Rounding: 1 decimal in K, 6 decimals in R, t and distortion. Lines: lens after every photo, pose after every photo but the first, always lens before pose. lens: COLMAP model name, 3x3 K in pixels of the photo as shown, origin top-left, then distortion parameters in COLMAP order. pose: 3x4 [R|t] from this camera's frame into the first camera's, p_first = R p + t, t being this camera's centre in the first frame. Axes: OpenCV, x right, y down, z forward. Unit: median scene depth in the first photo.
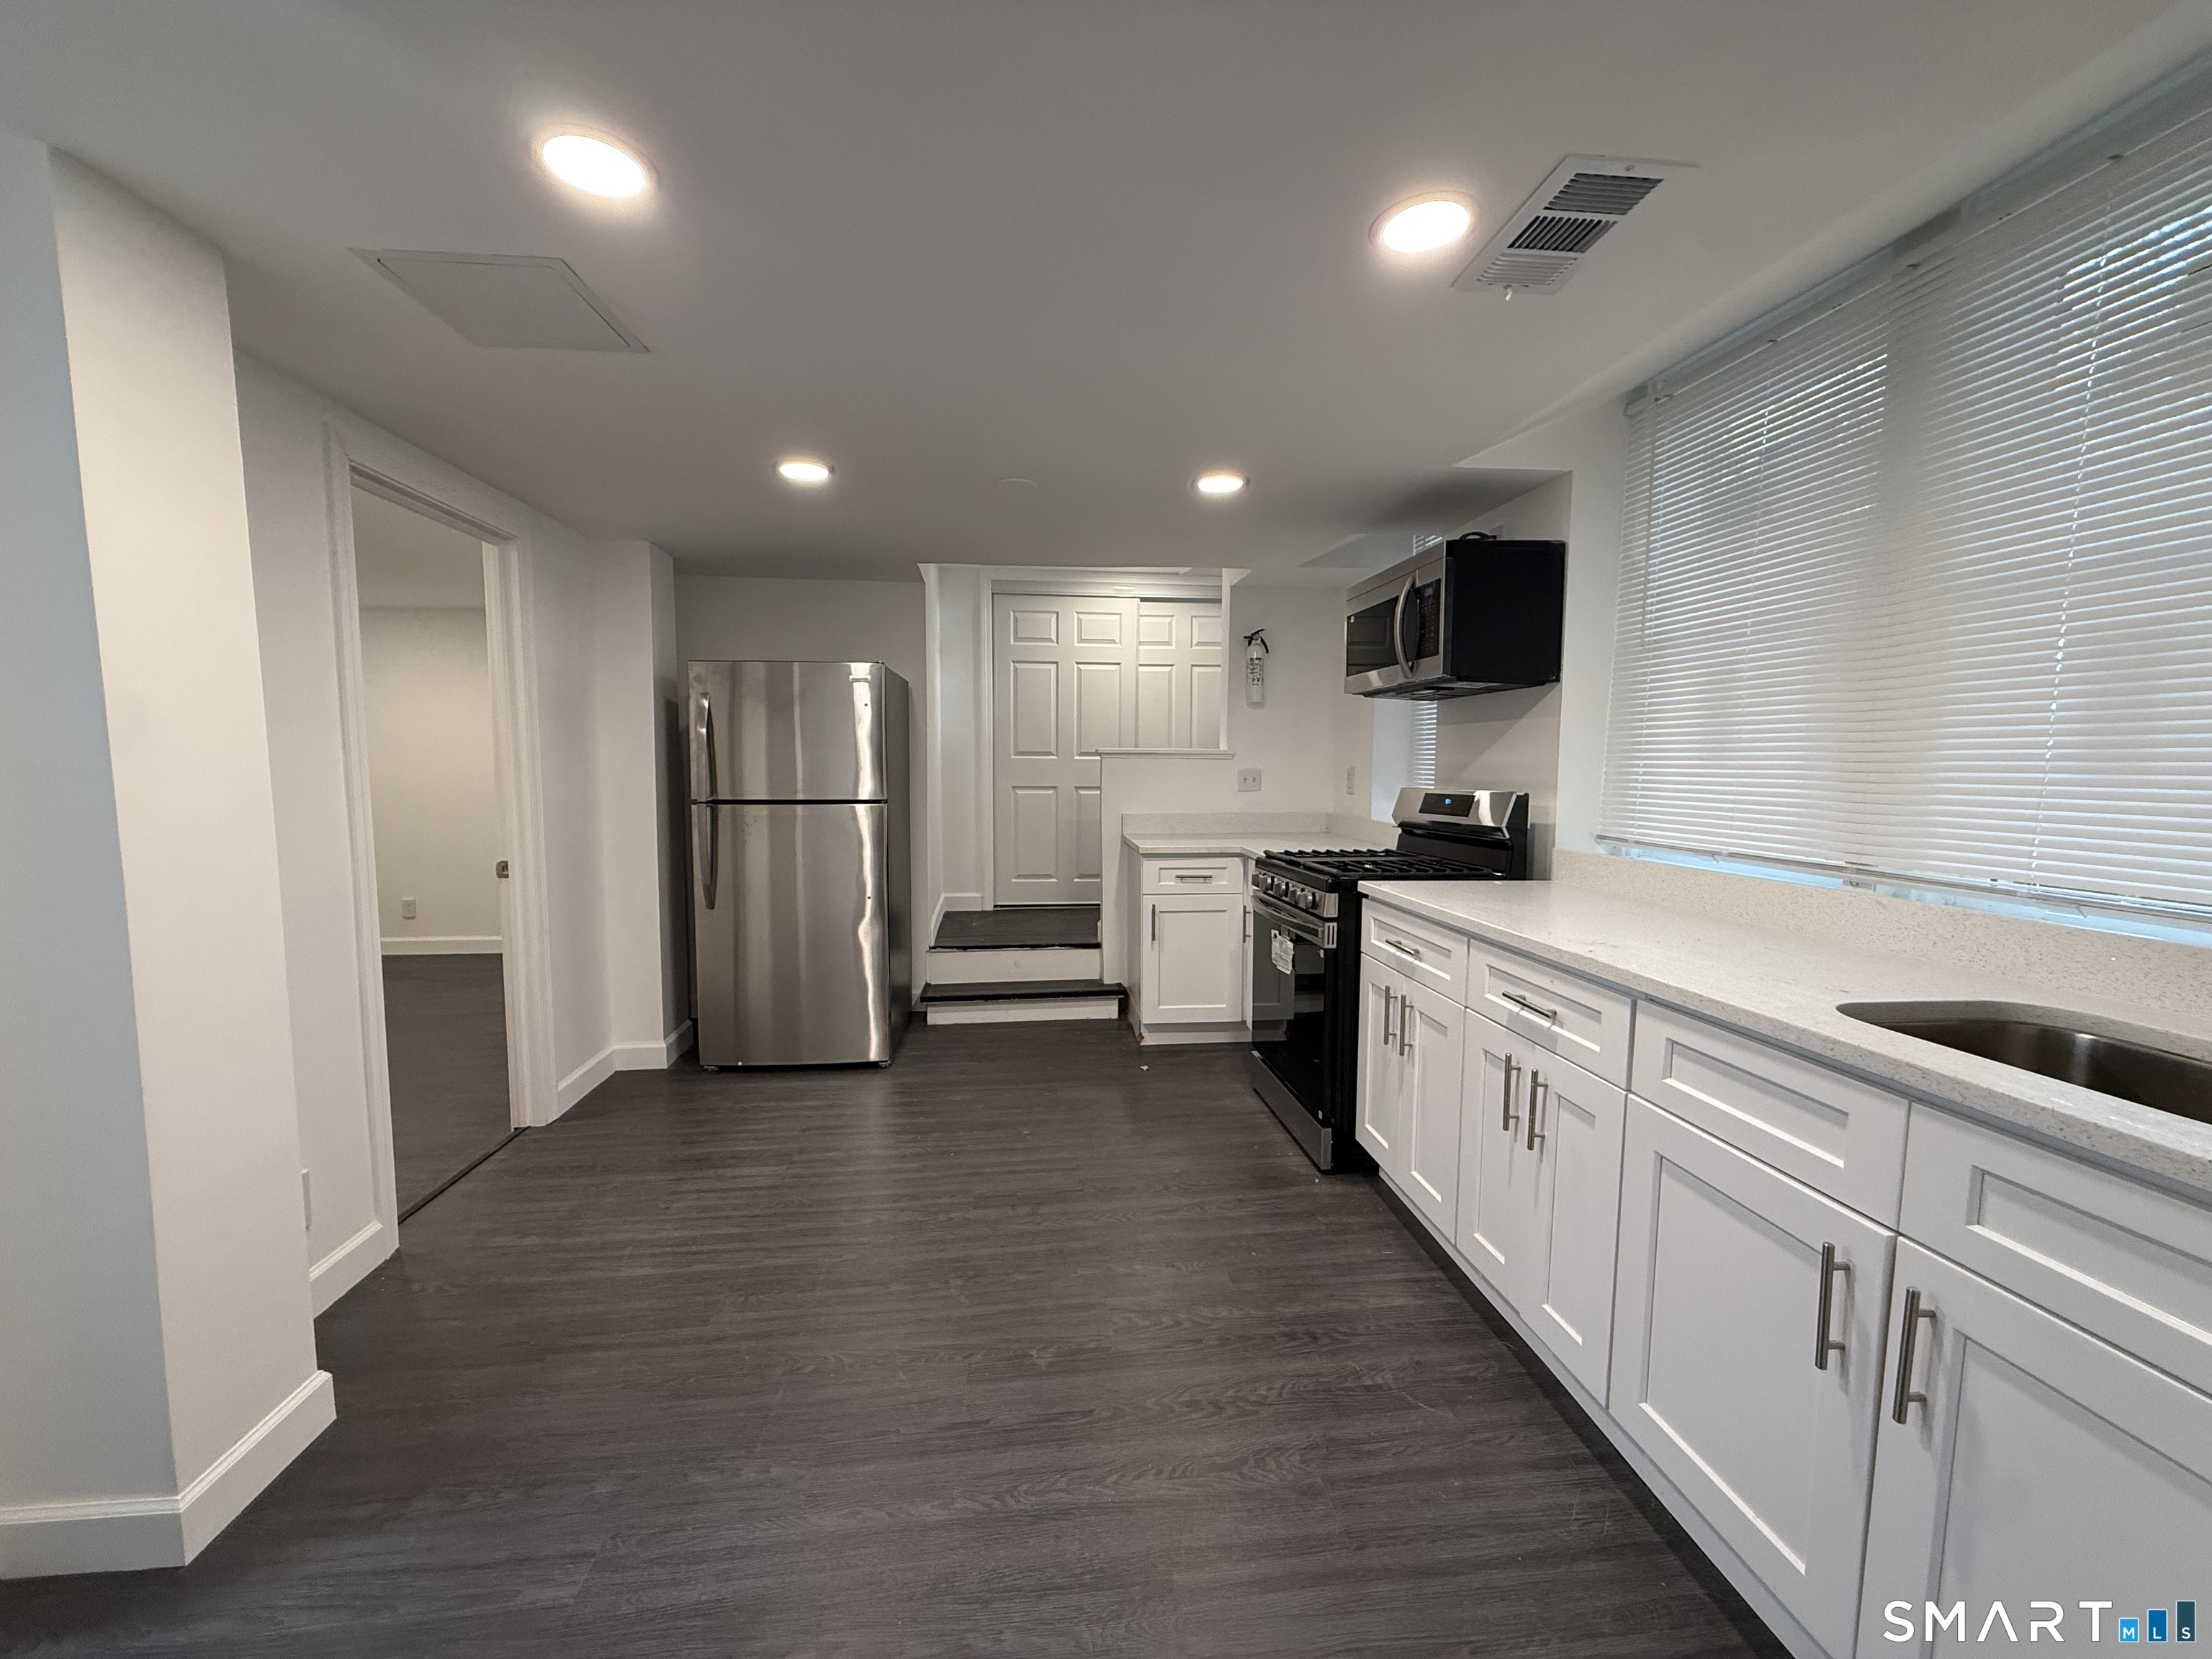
lens RADIAL K [[884.7, 0, 1100.2], [0, 884.7, 829.7], [0, 0, 1]] dist [0.000743, -0.000365]
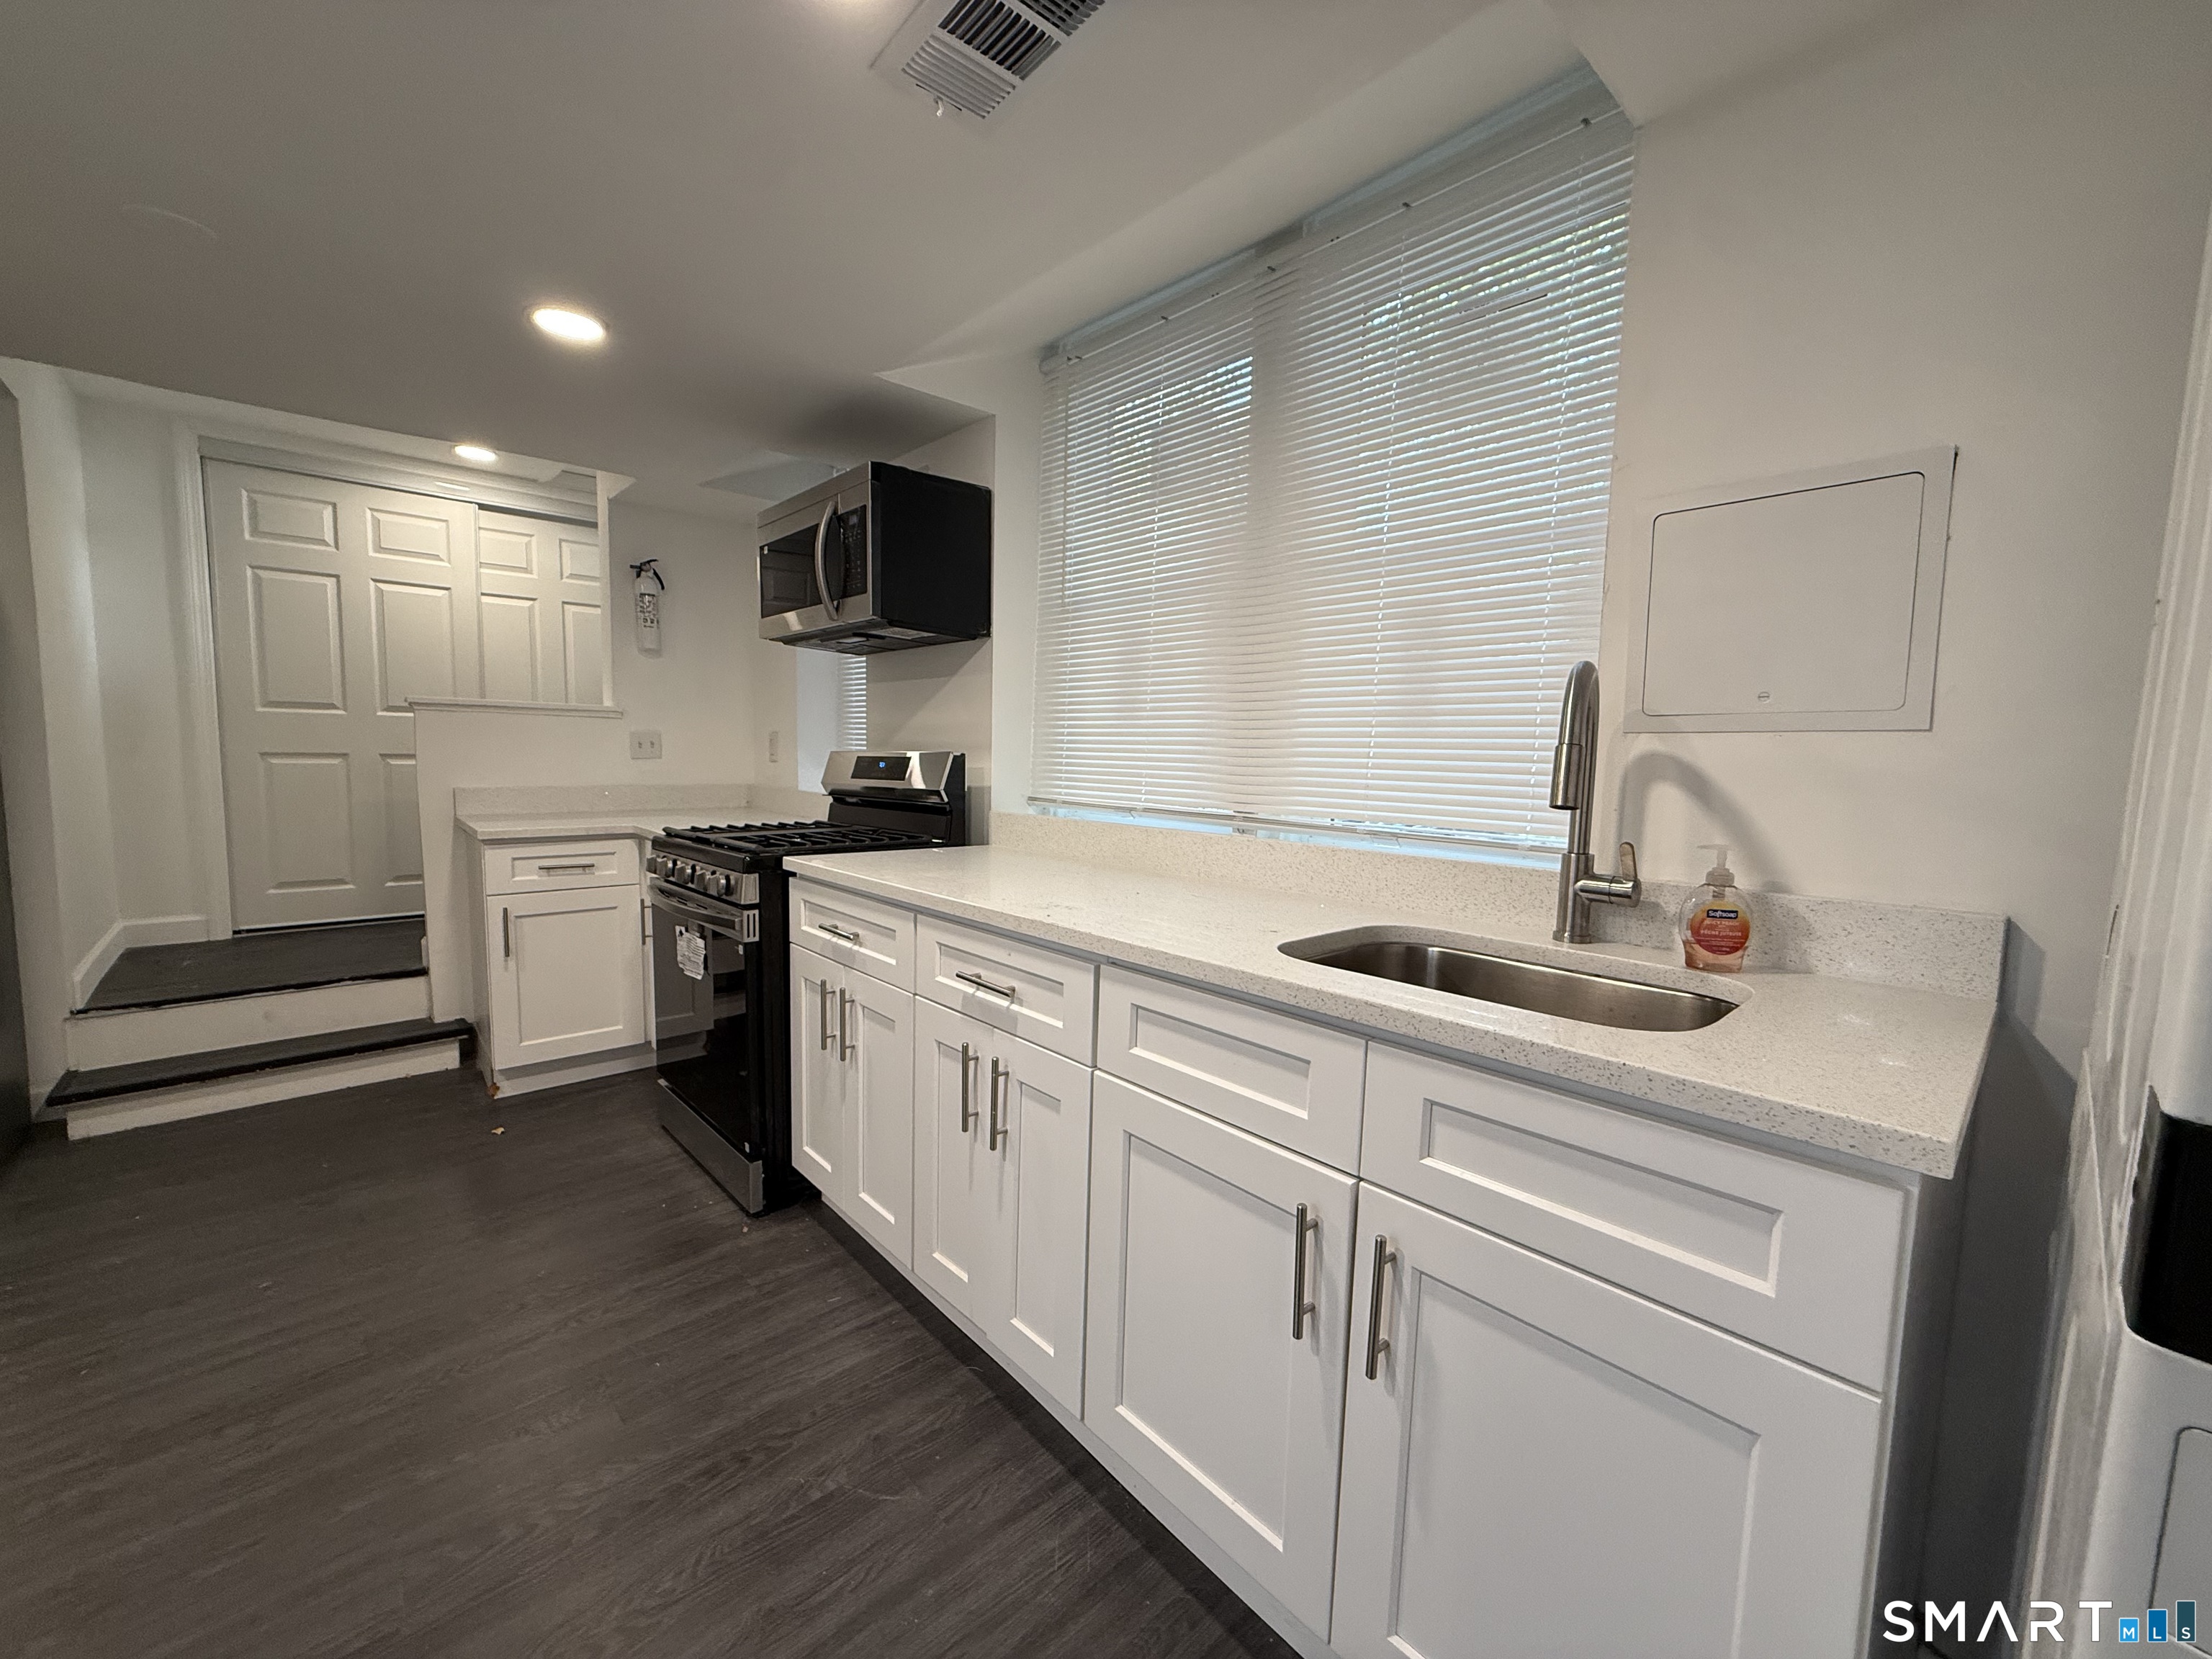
lens RADIAL K [[884.7, 0, 1100.2], [0, 884.7, 829.7], [0, 0, 1]] dist [0.000743, -0.000365]
pose [[0.812456, -0.040447, 0.581618, 0.058581], [0.028682, 0.999156, 0.029418, 0.018645], [-0.582317, -0.007219, 0.812930, 0.173552]]
